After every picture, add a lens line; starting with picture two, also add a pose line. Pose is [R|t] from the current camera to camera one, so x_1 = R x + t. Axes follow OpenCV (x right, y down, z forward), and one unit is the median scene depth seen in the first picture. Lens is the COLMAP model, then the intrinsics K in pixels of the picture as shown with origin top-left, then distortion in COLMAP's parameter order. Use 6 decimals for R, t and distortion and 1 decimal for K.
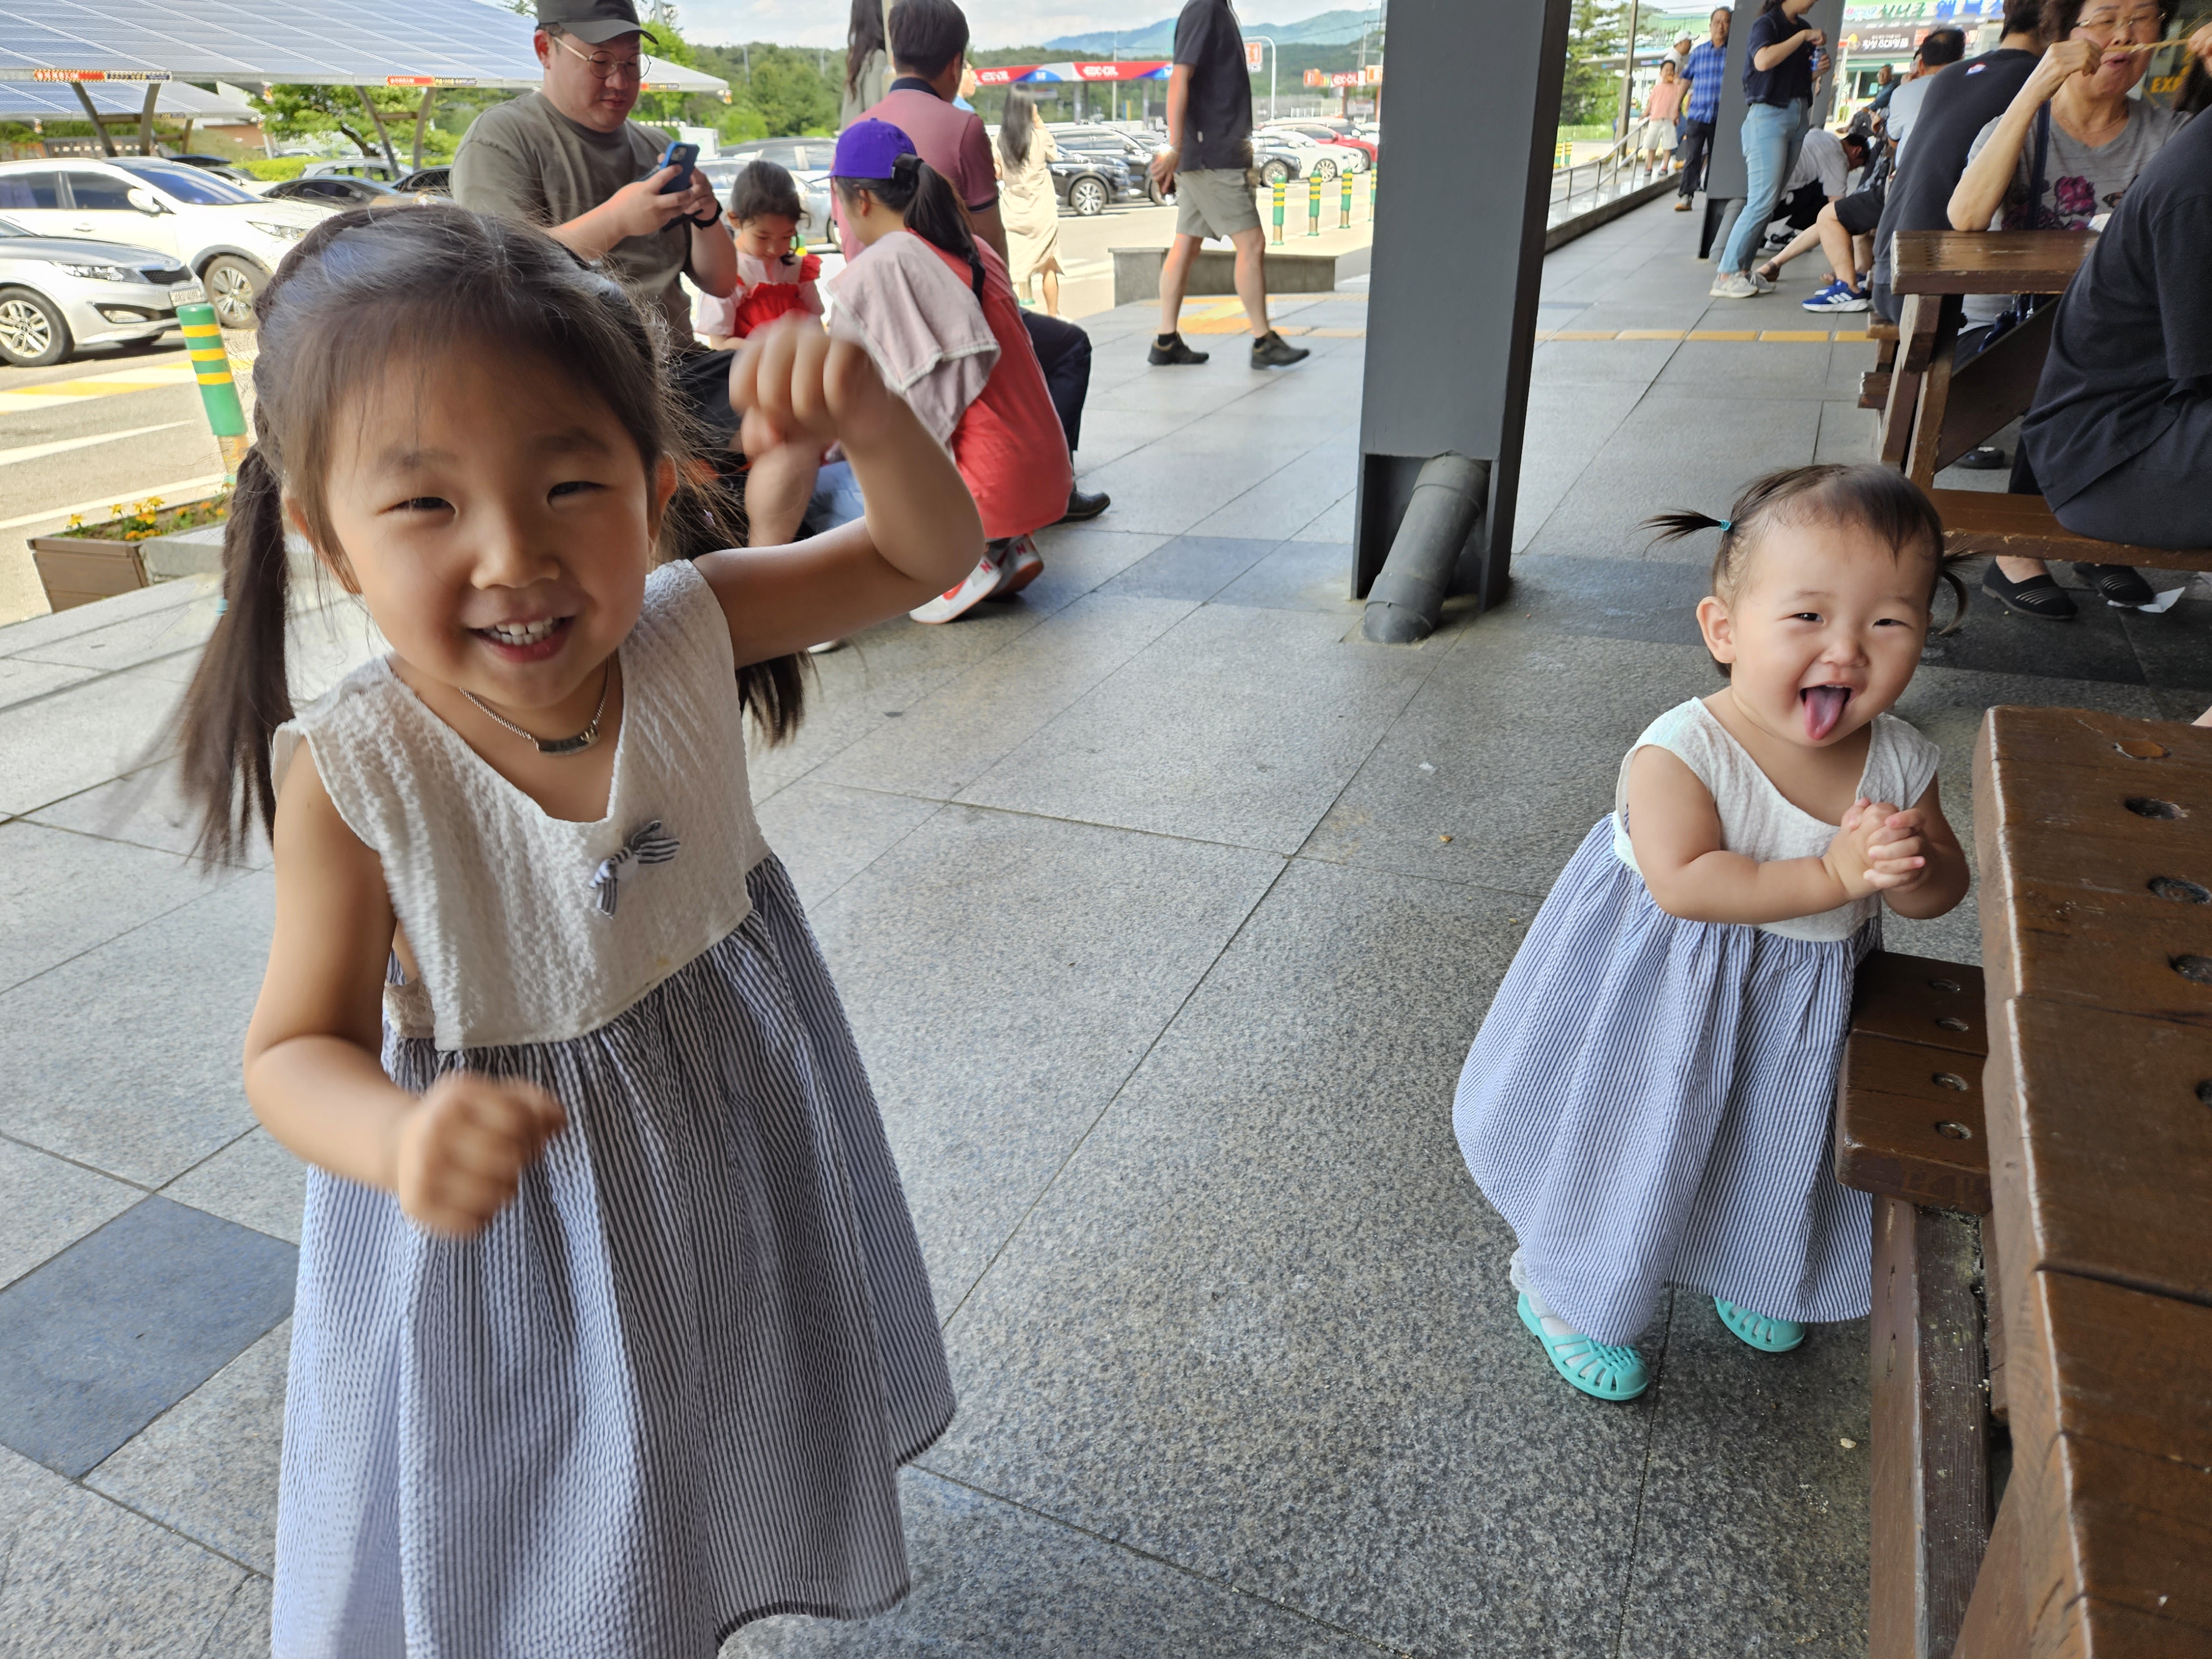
lens RADIAL K [[1499.1, 0, 1065.5], [0, 1499.1, 837.3], [0, 0, 1]] dist [0.073510, -0.067900]
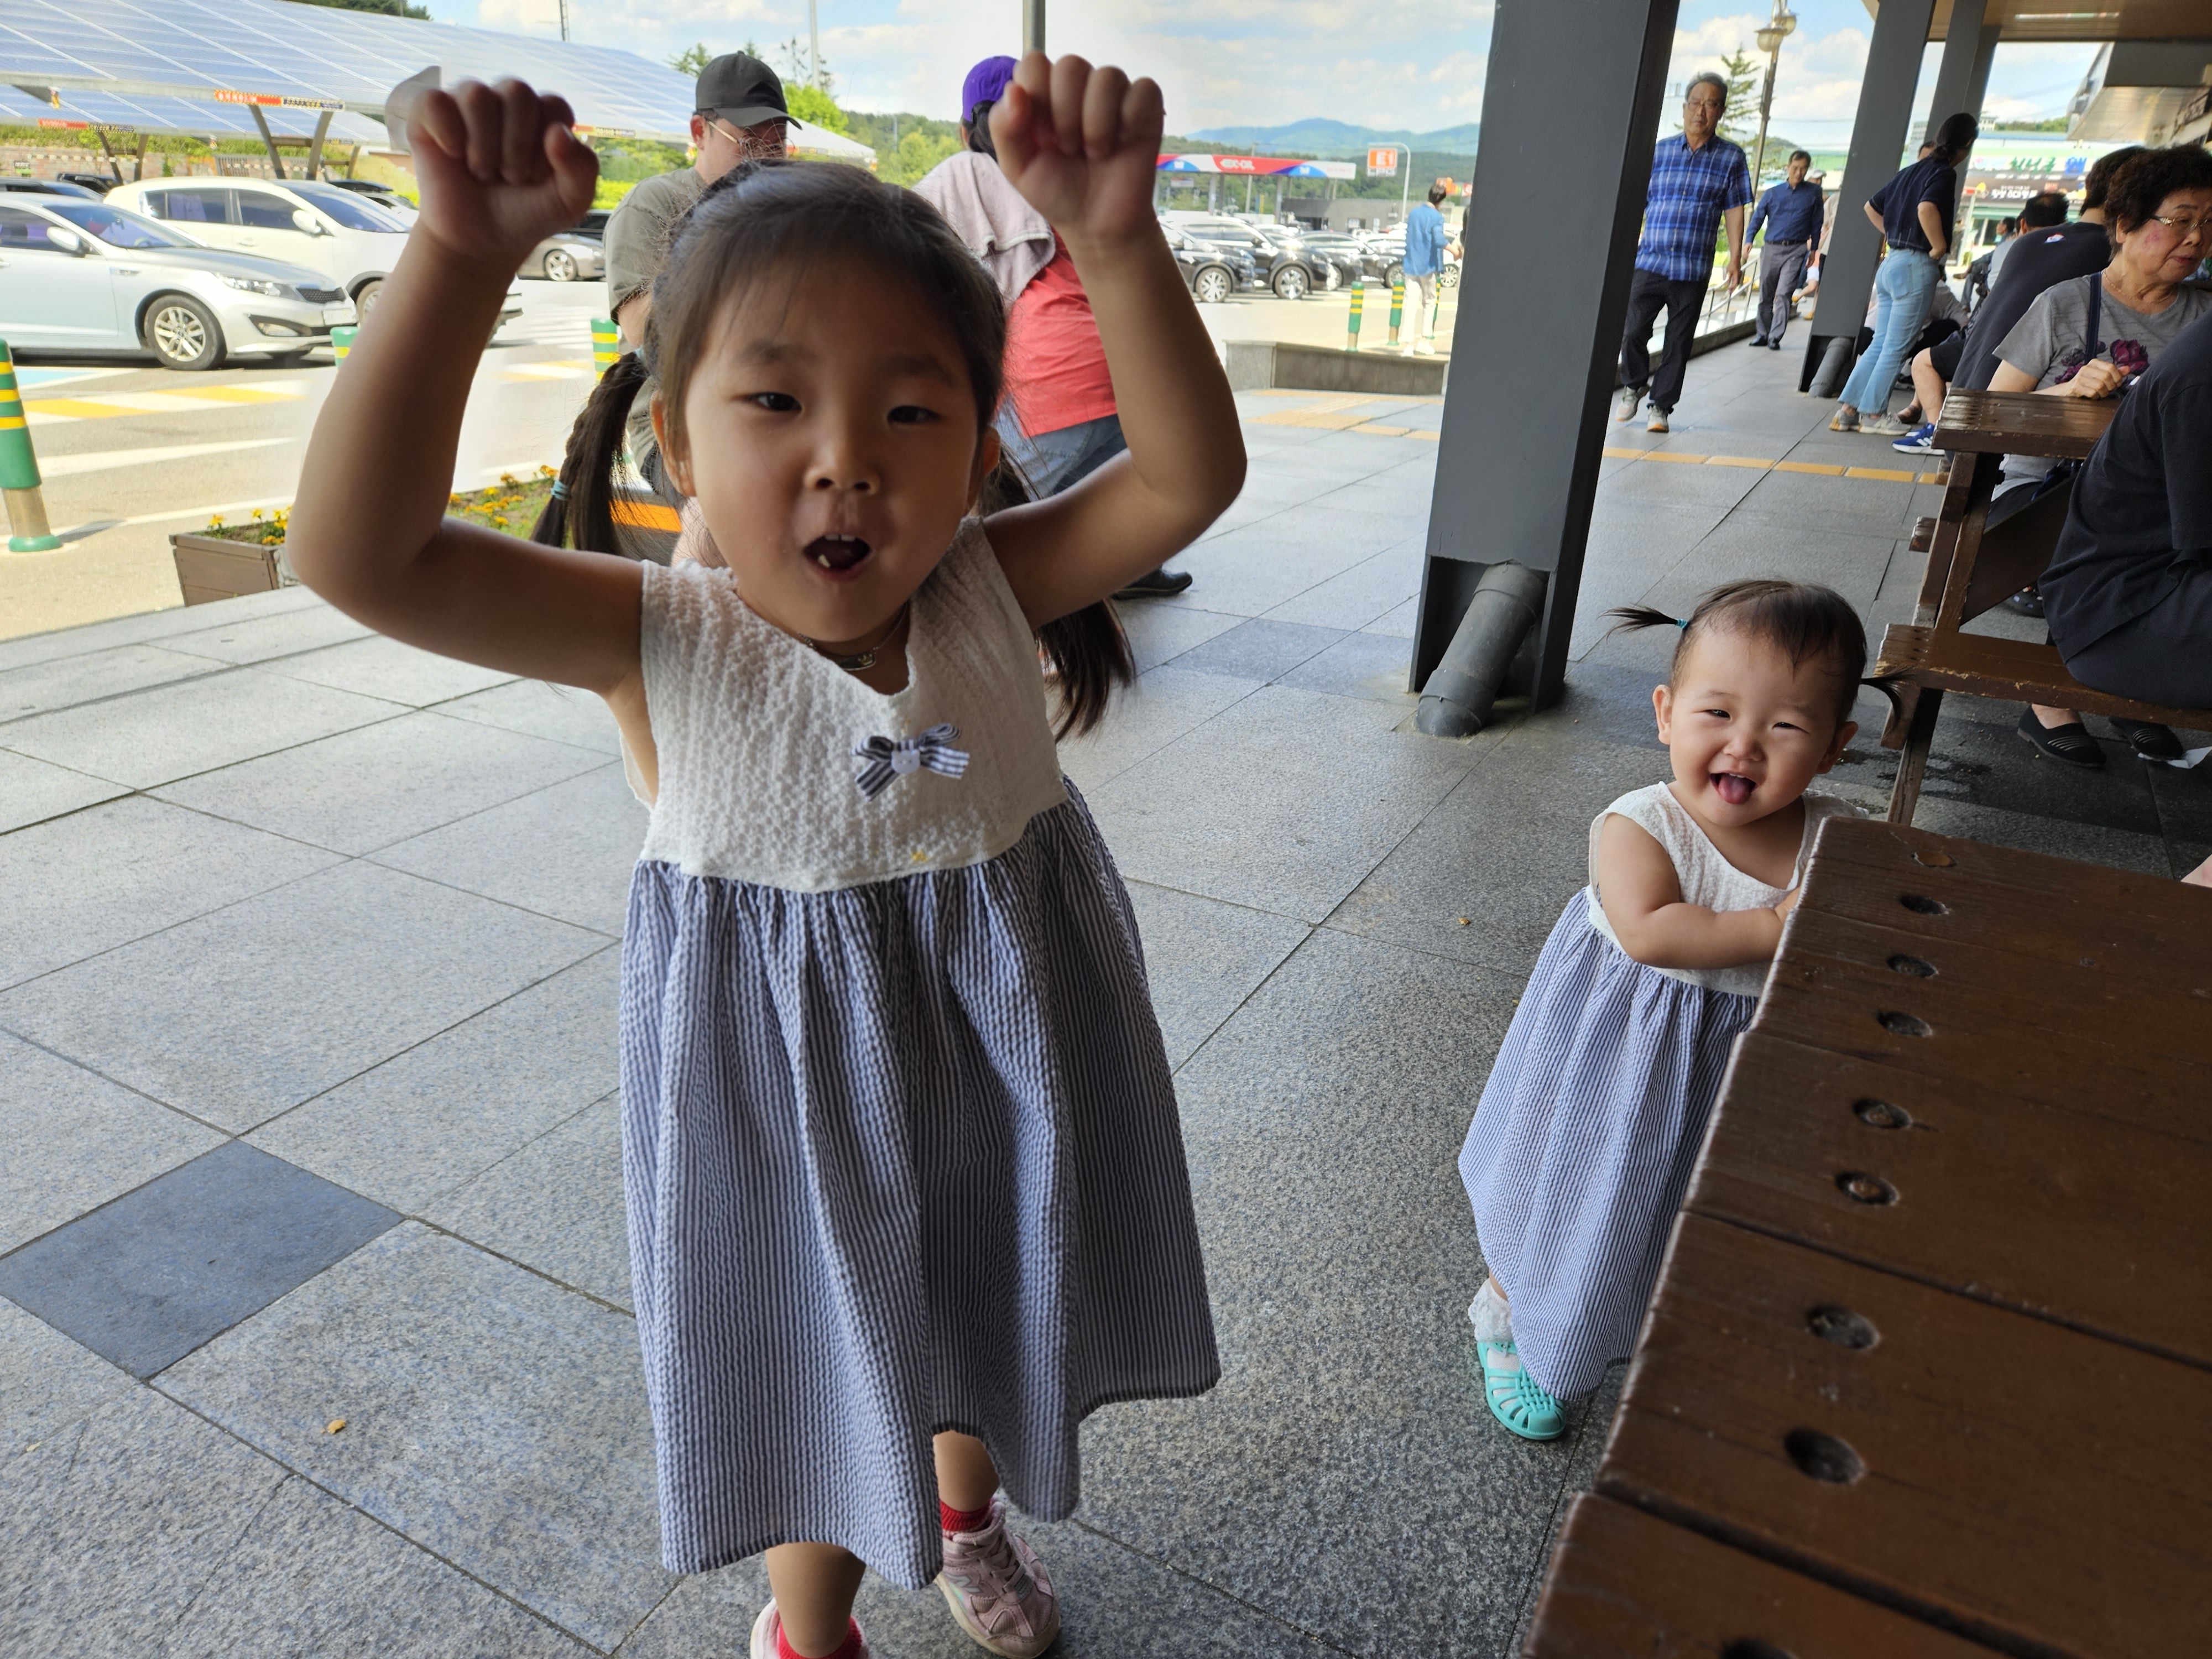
lens RADIAL K [[1504.3, 0, 1106.0], [0, 1504.3, 829.5], [0, 0, 1]] dist [0.077139, -0.075731]
pose [[0.996081, 0.083900, -0.028001, 0.035118], [-0.085227, 0.995099, -0.050144, 0.014895], [0.023657, 0.052334, 0.998349, -0.089473]]
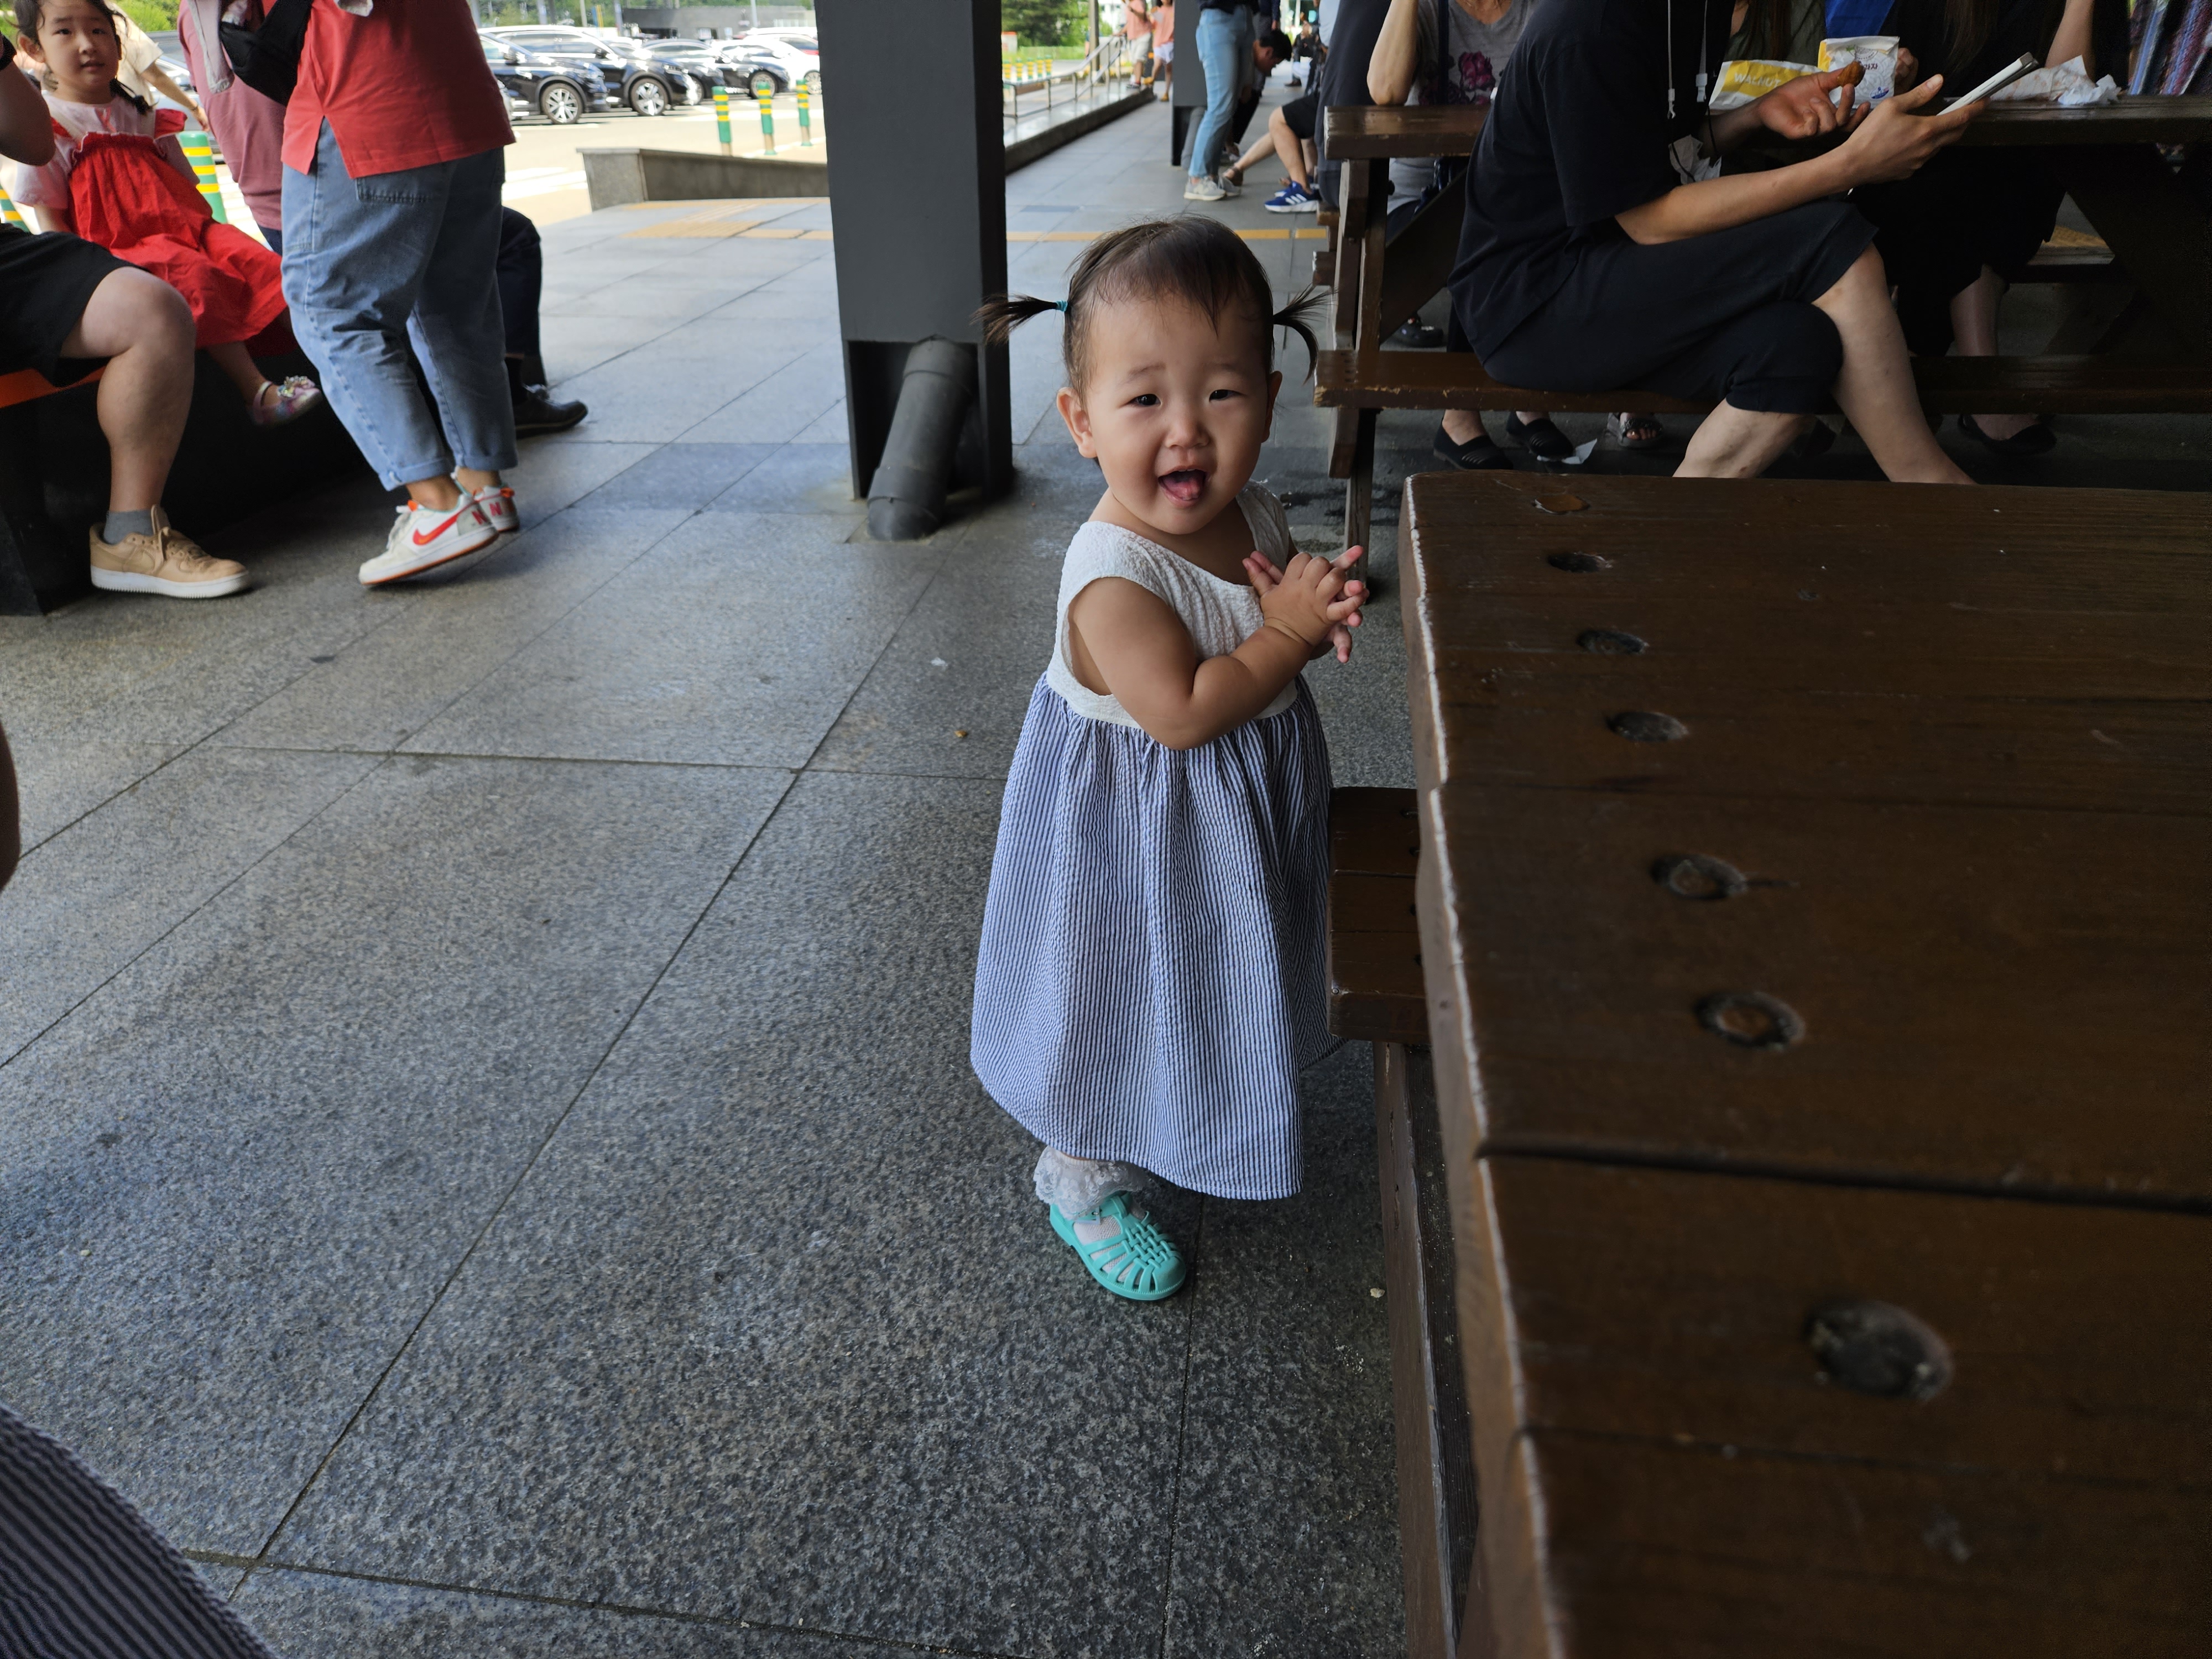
lens RADIAL K [[1491.2, 0, 1079.0], [0, 1491.2, 825.6], [0, 0, 1]] dist [0.080925, -0.085294]
pose [[0.952951, -0.122191, 0.277405, 0.073785], [0.111323, 0.992280, 0.054655, 0.020143], [-0.281942, -0.021202, 0.959197, 0.101930]]
